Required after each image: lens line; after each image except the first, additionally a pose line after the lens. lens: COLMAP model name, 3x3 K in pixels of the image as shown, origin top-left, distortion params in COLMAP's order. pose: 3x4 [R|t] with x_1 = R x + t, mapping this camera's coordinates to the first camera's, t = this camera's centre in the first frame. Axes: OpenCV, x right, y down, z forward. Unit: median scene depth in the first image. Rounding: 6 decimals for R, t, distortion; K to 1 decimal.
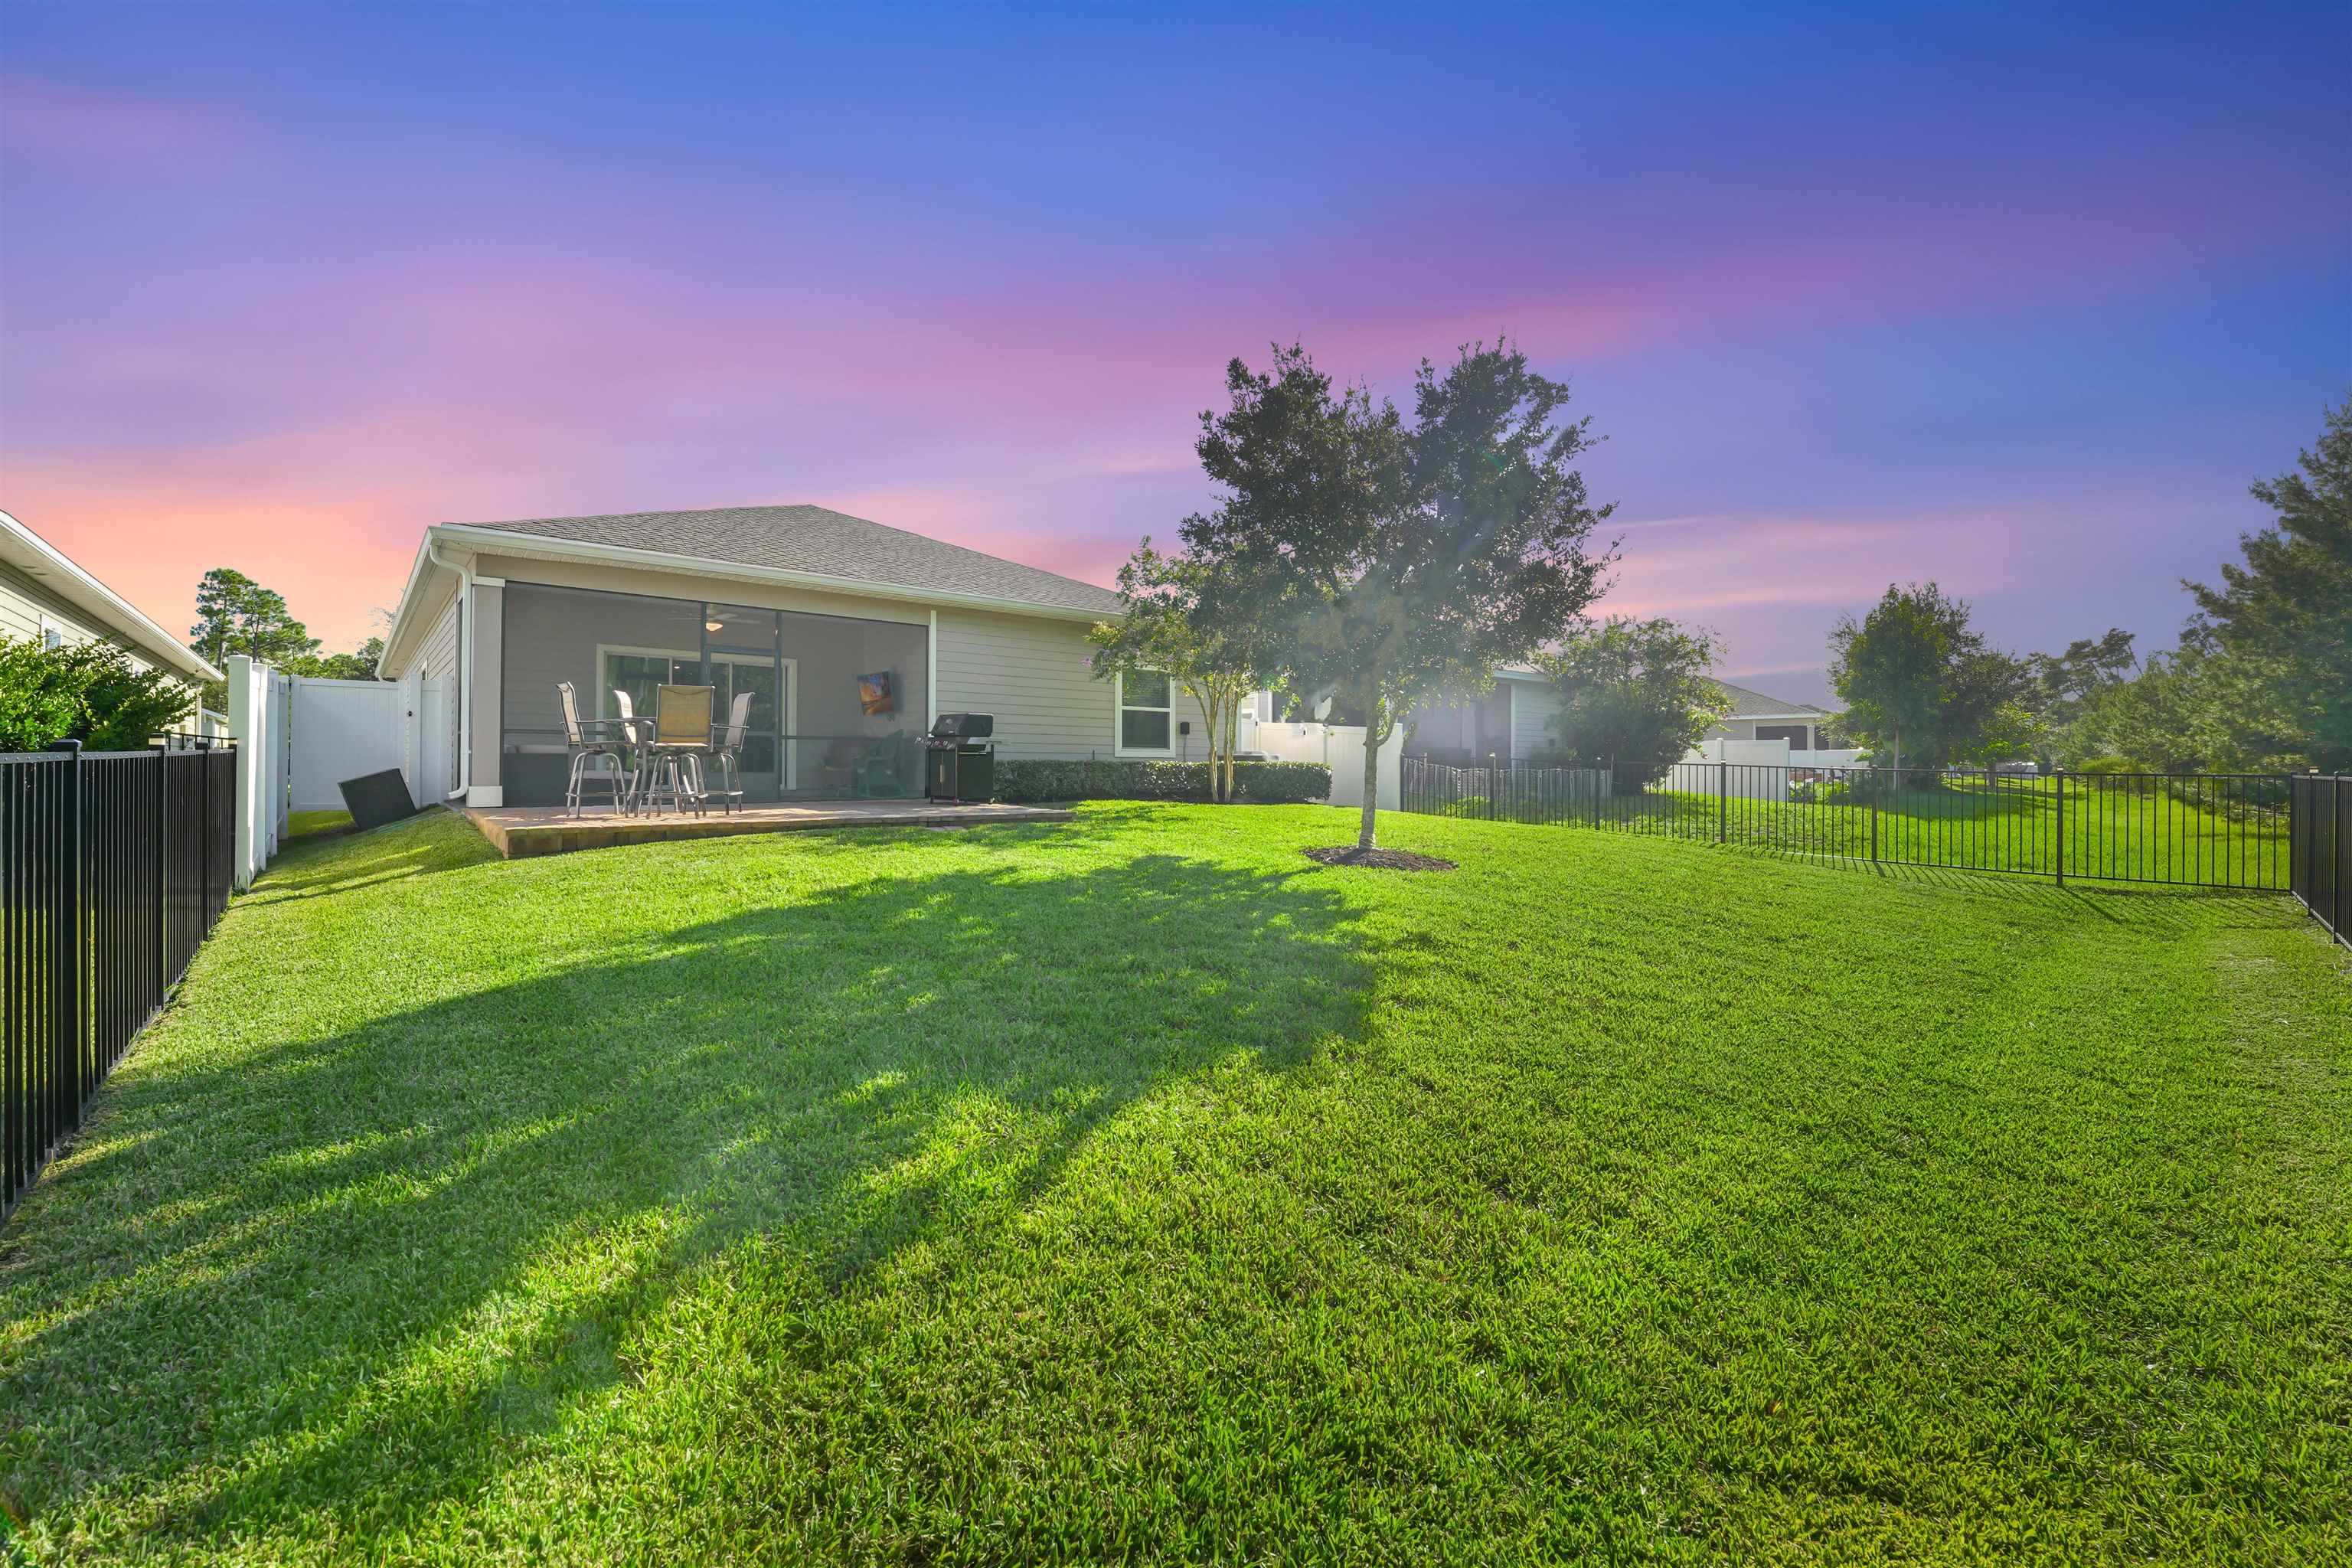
lens RADIAL K [[964.2, 0, 1175.1], [0, 964.2, 793.3], [0, 0, 1]] dist [-0.012895, -0.000025]
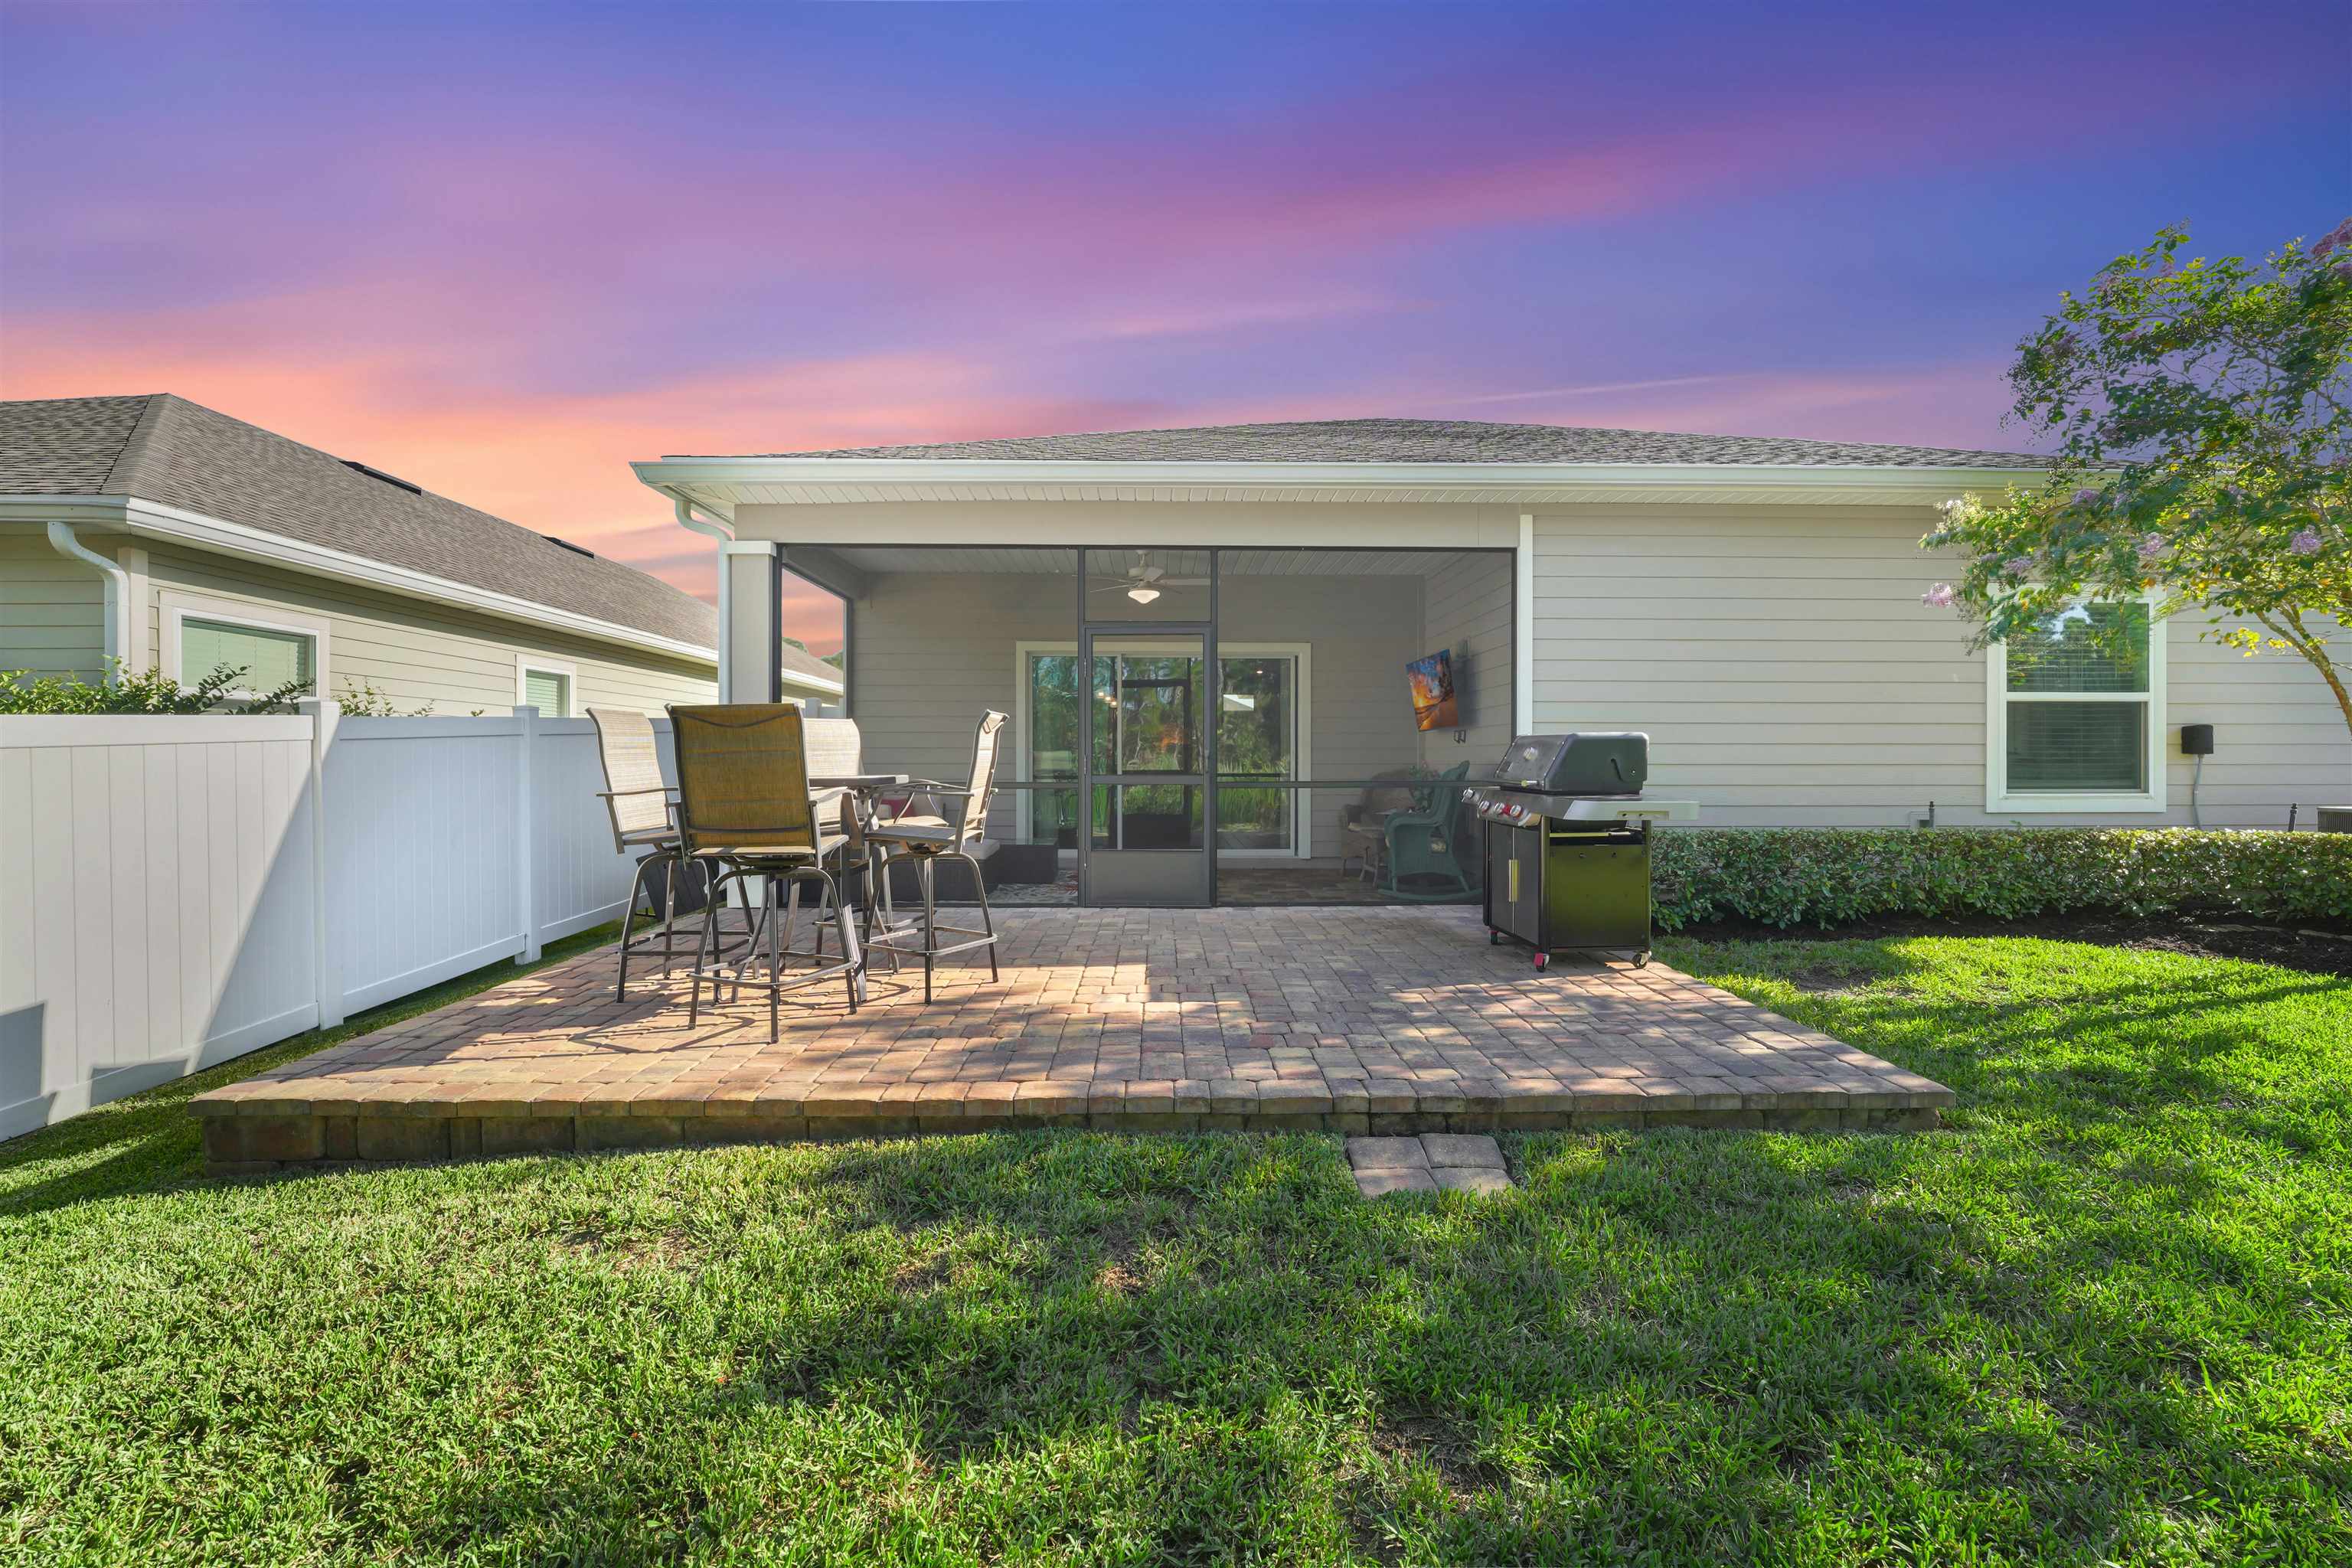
lens RADIAL K [[964.2, 0, 1175.1], [0, 964.2, 793.3], [0, 0, 1]] dist [-0.012895, -0.000025]
pose [[0.761457, 0.018277, -0.647958, -0.069610], [-0.014343, 0.999833, 0.011348, -0.050873], [0.648057, 0.000653, 0.761592, 0.491361]]
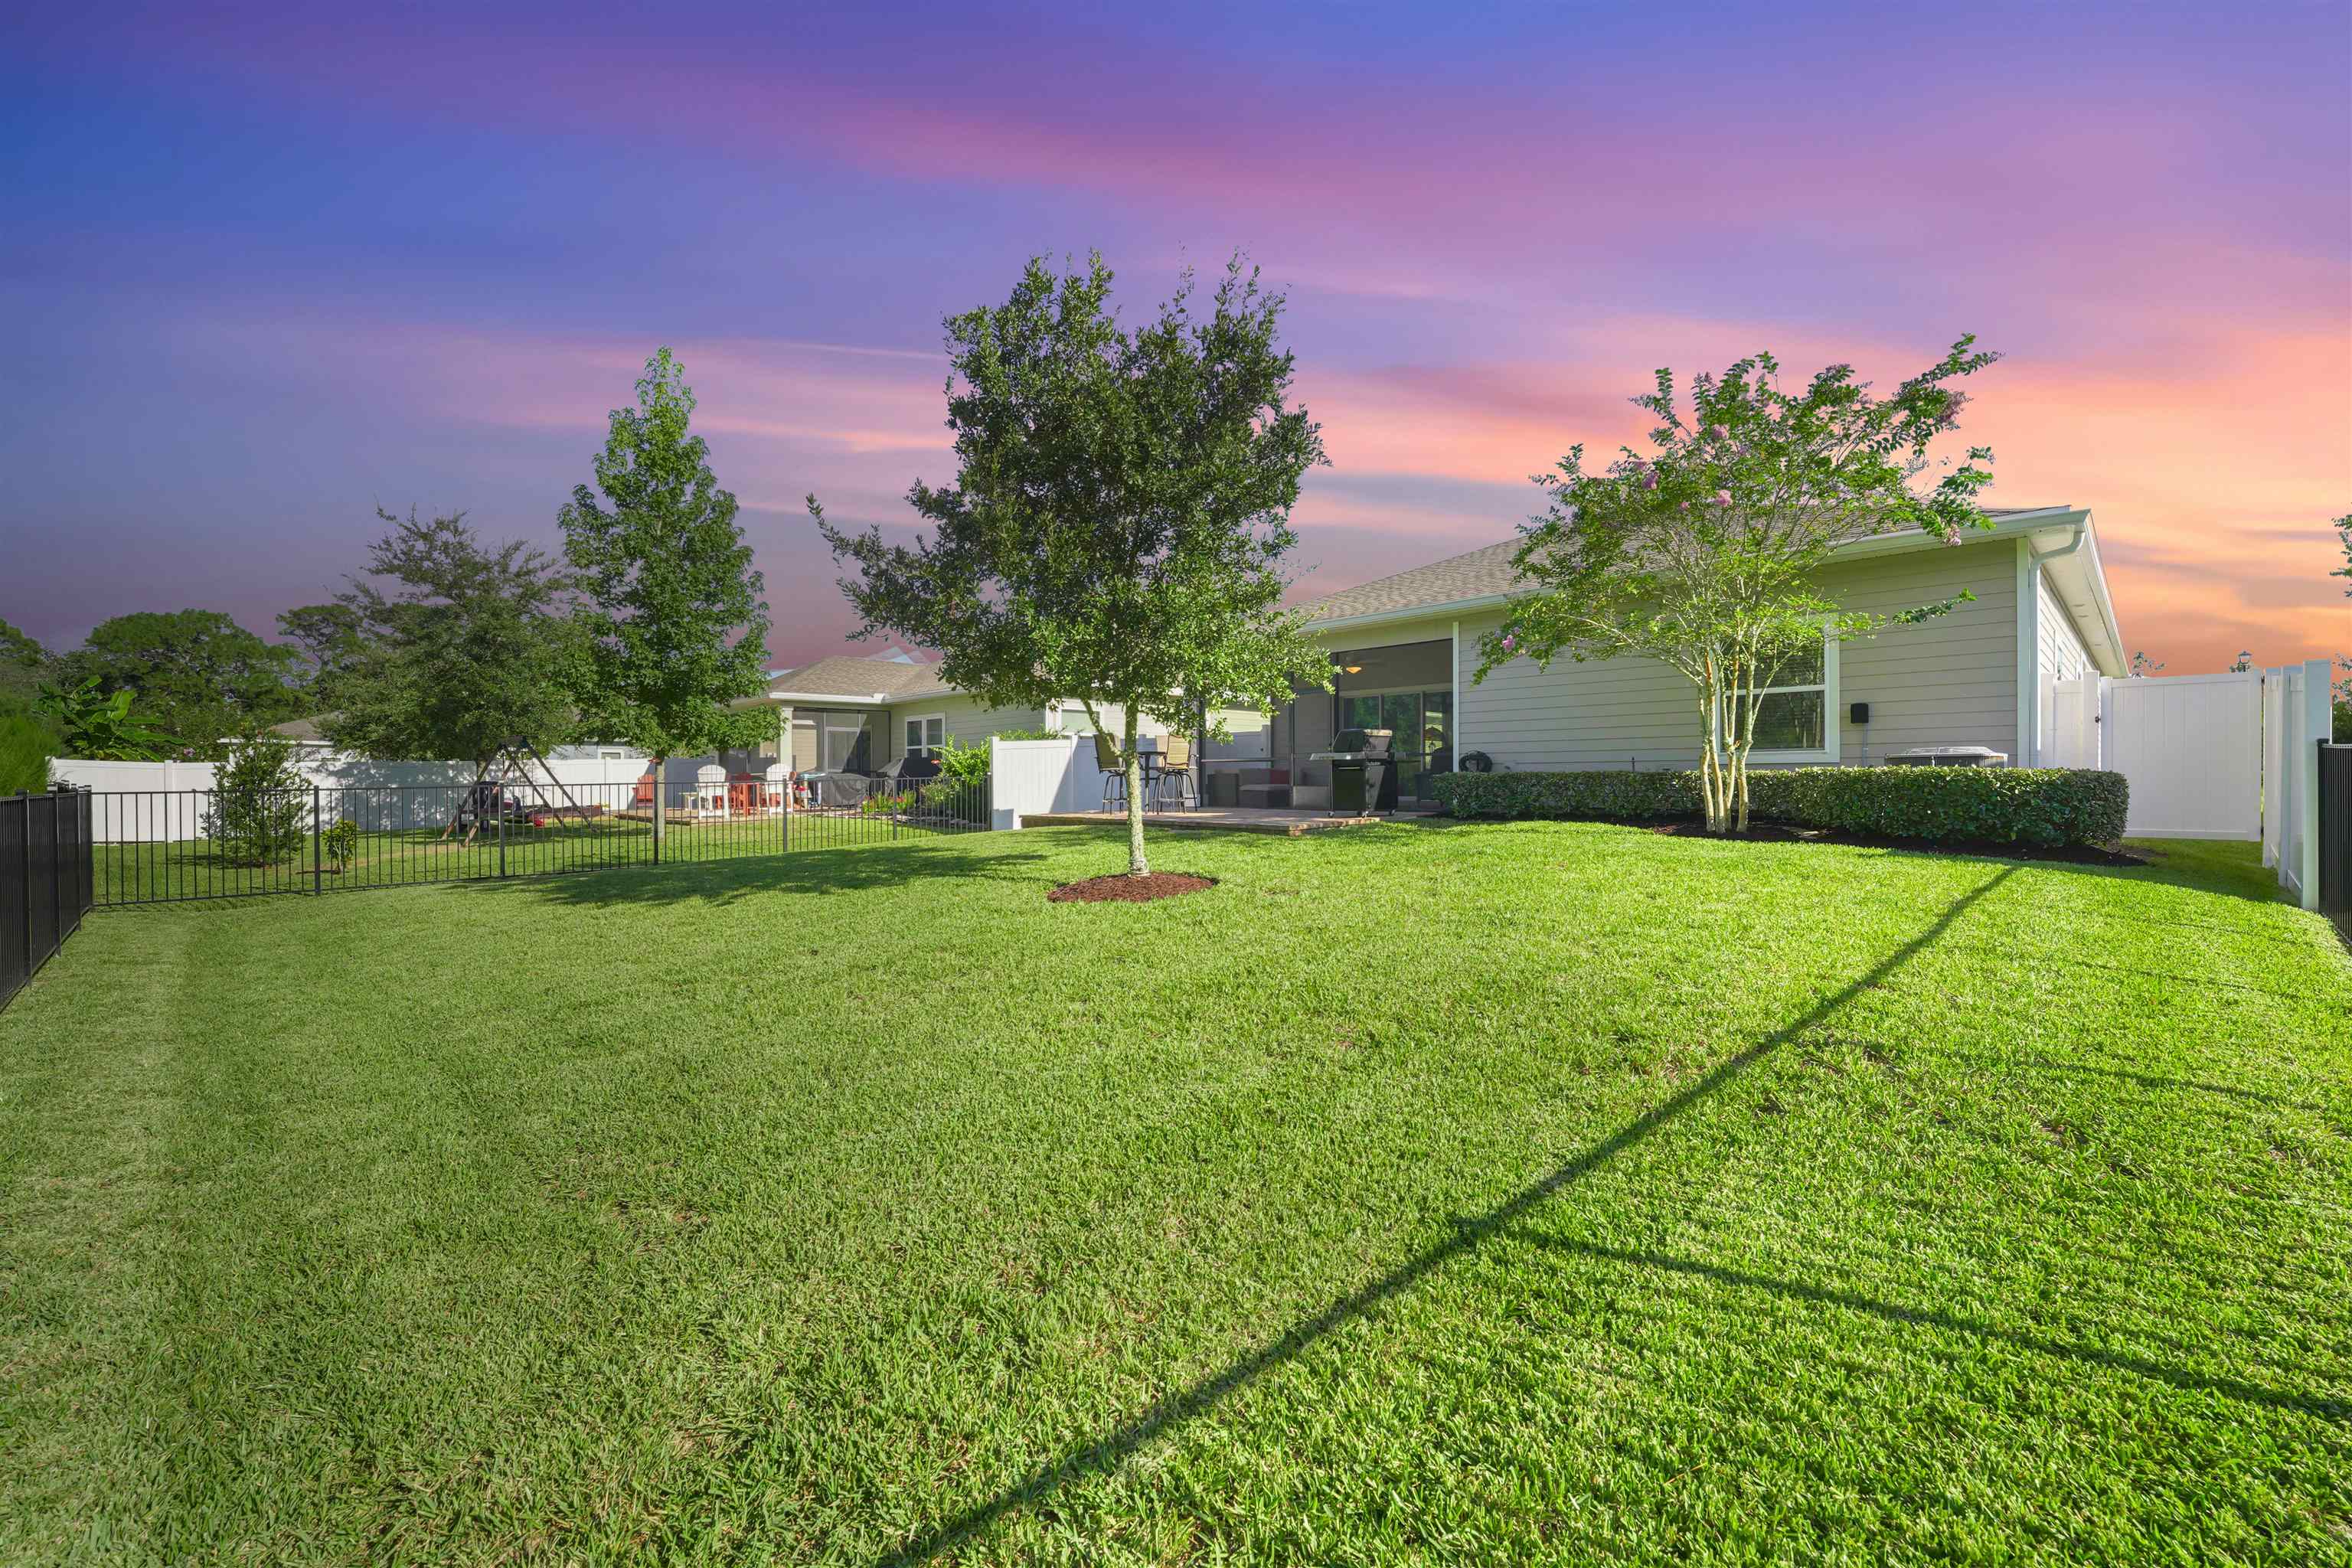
lens RADIAL K [[964.2, 0, 1175.1], [0, 964.2, 793.3], [0, 0, 1]] dist [-0.012895, -0.000025]
pose [[0.034848, 0.011859, -0.999322, 0.669103], [-0.017670, 0.999781, 0.011248, -0.019719], [0.999236, 0.017266, 0.035050, 0.639328]]
